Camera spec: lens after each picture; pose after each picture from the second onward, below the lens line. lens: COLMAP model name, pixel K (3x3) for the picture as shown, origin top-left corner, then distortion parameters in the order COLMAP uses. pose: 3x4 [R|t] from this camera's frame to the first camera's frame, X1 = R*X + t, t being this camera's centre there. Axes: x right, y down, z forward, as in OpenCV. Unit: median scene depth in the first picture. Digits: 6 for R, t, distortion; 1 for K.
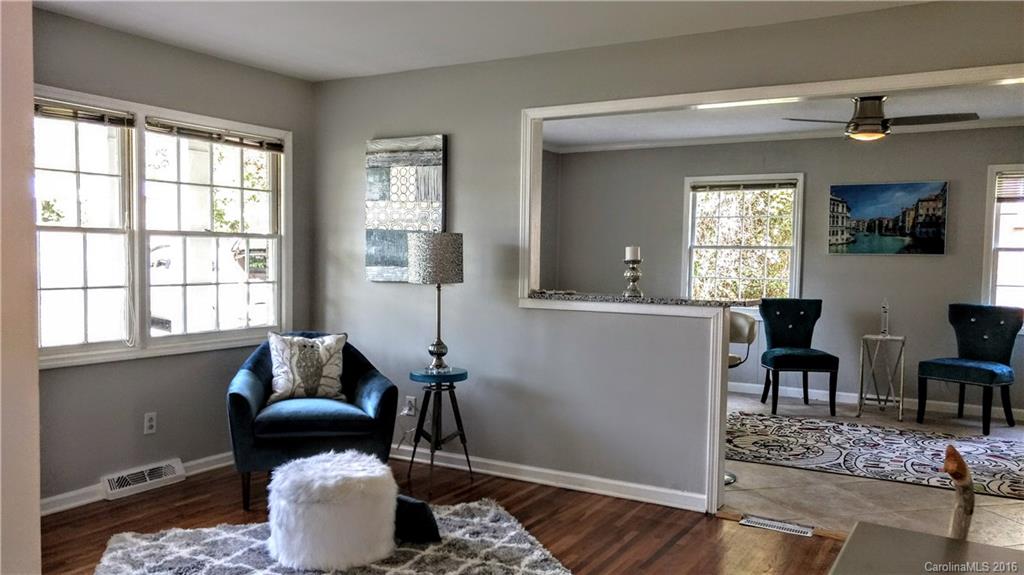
lens RADIAL K [[794.7, 0, 512.0], [0, 794.7, 287.5], [0, 0, 1]] dist [0.009197, 0.002457]
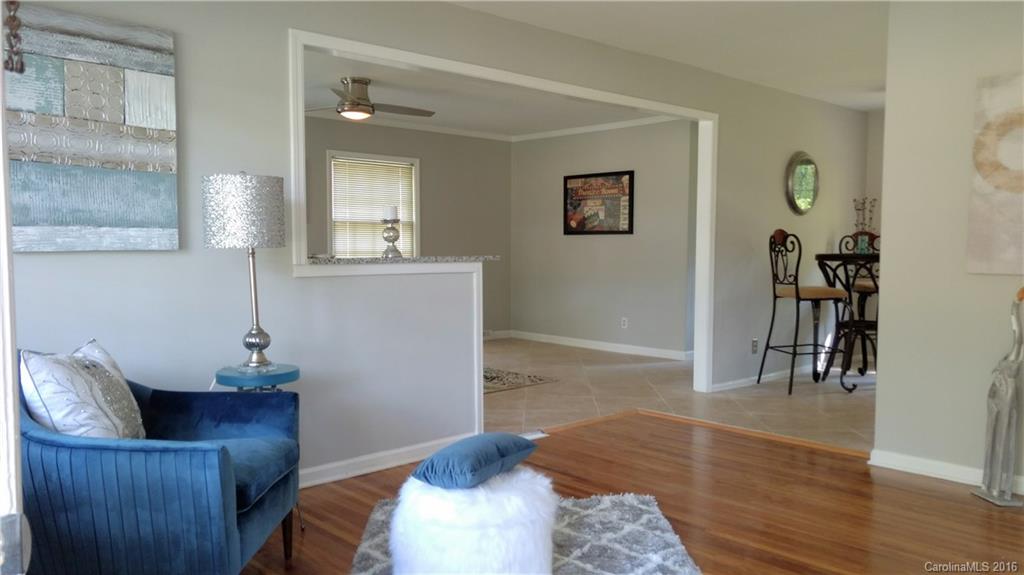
lens RADIAL K [[794.7, 0, 512.0], [0, 794.7, 287.5], [0, 0, 1]] dist [0.009197, 0.002457]
pose [[0.278187, -0.065540, 0.958288, -0.717930], [0.039631, 0.997603, 0.056725, -0.001260], [-0.959709, 0.022198, 0.280117, 0.575063]]
